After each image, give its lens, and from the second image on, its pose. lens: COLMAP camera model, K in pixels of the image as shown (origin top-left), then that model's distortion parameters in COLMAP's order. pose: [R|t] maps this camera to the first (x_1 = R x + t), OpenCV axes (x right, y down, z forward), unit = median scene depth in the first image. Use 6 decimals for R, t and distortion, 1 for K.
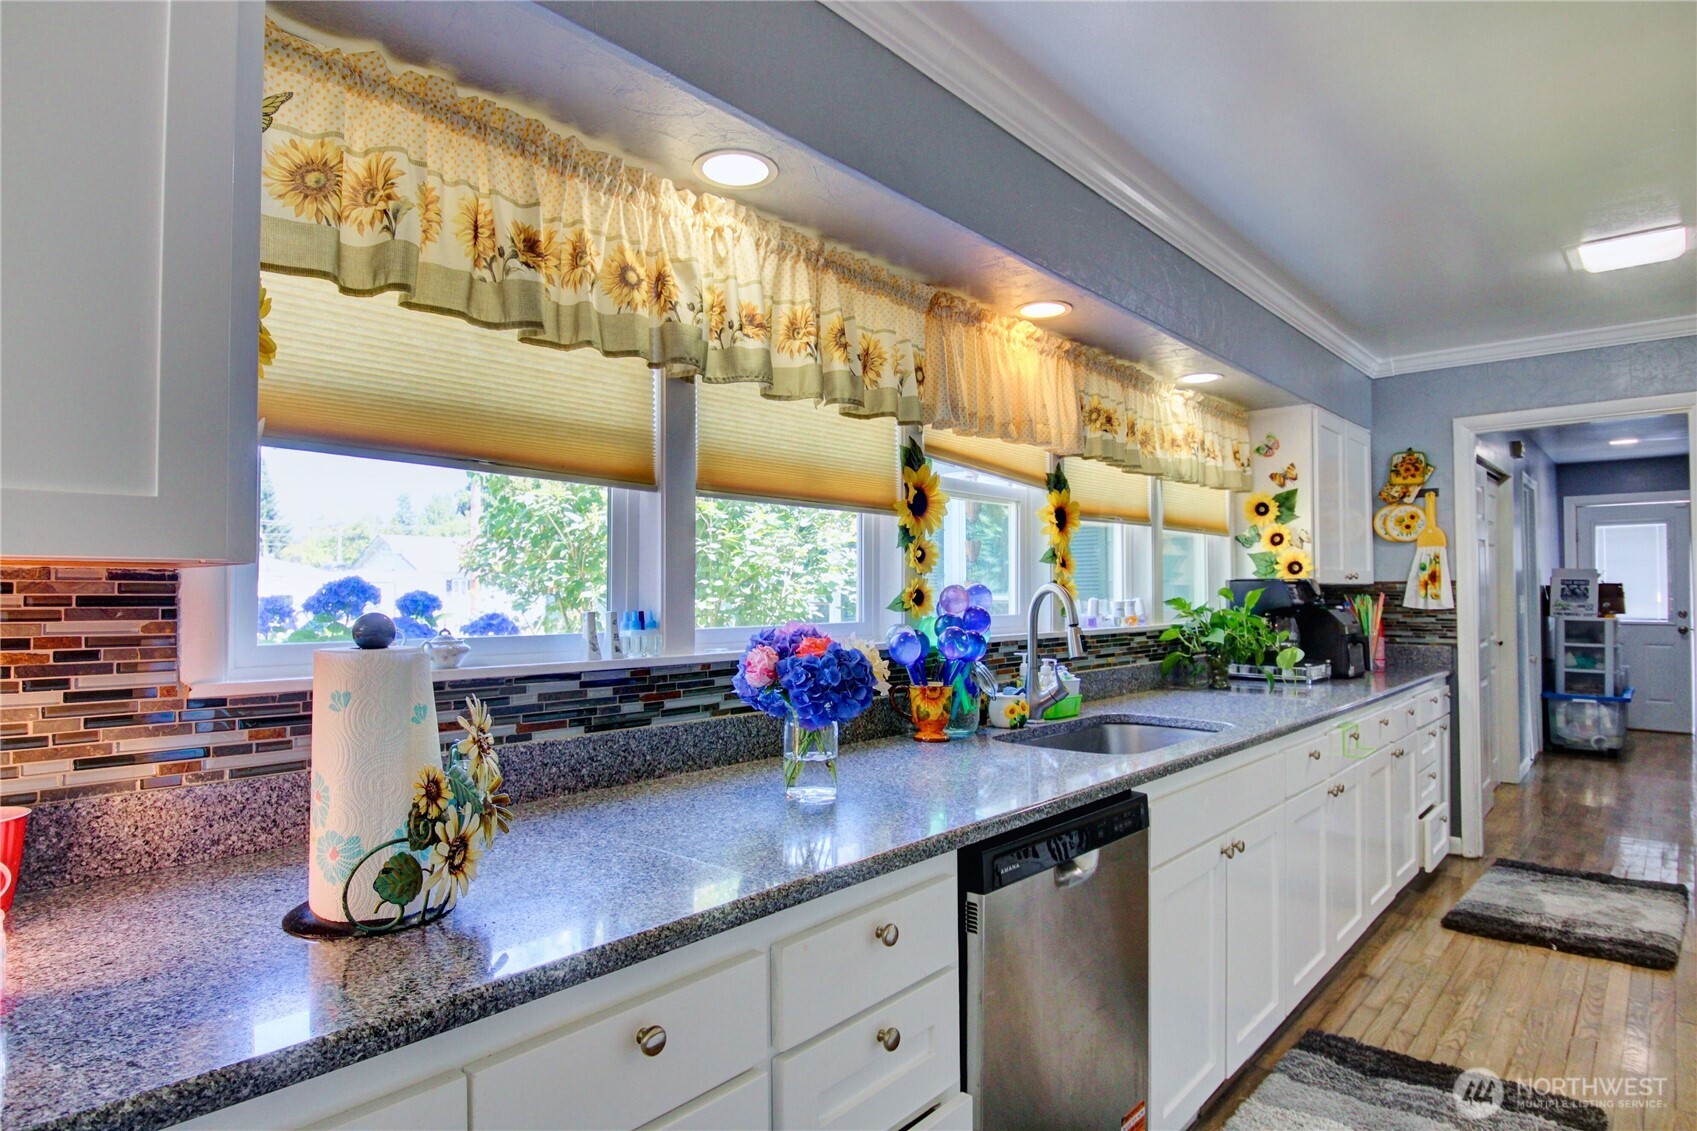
lens RADIAL K [[937.7, 0, 823.8], [0, 937.7, 570.8], [0, 0, 1]] dist [0.003110, -0.021759]
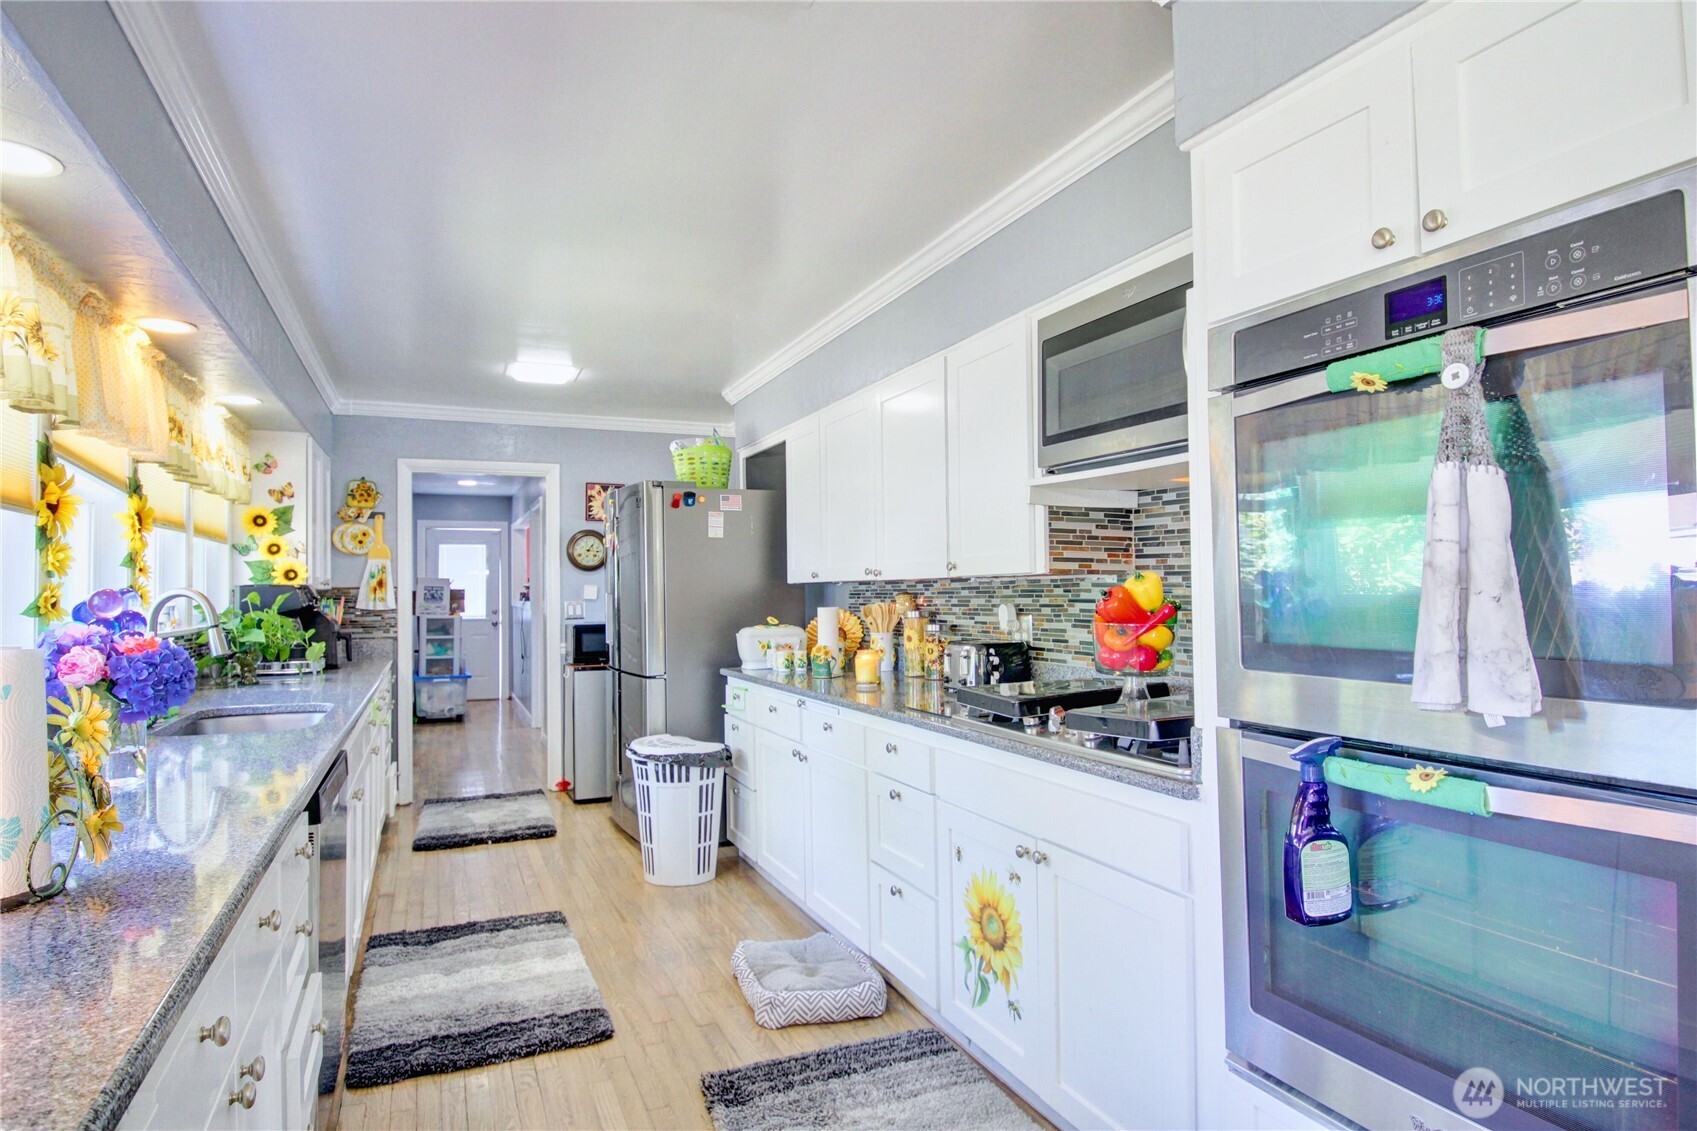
lens RADIAL K [[937.7, 0, 863.0], [0, 937.7, 574.2], [0, 0, 1]] dist [0.003110, -0.021759]
pose [[0.389027, 0.015427, 0.921097, -0.239735], [-0.012520, 0.999856, -0.011459, 0.000266], [-0.921141, -0.007075, 0.389164, -0.069009]]
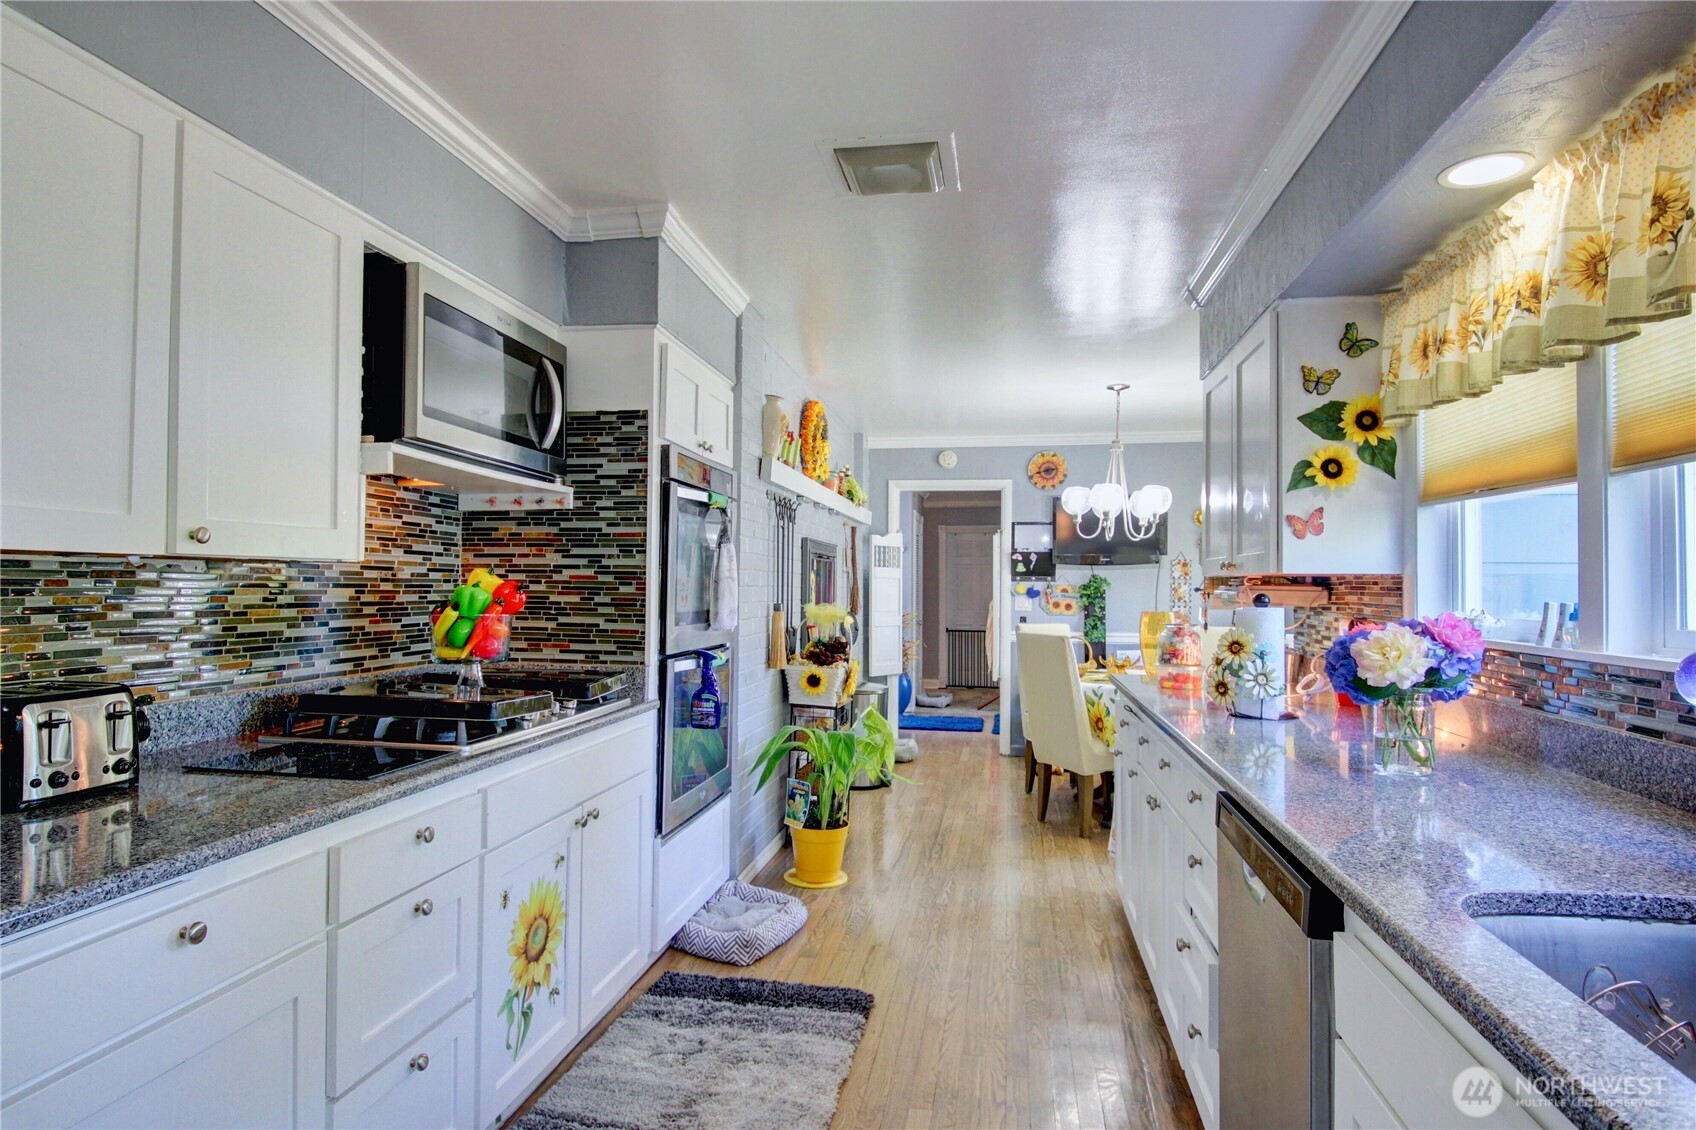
lens RADIAL K [[937.2, 0, 841.8], [0, 937.2, 568.8], [0, 0, 1]] dist [0.003110, -0.021759]
pose [[-0.841287, -0.014717, -0.540389, 0.412360], [0.005654, 0.999335, -0.036018, 0.012927], [0.540560, -0.033357, -0.840644, 0.582060]]
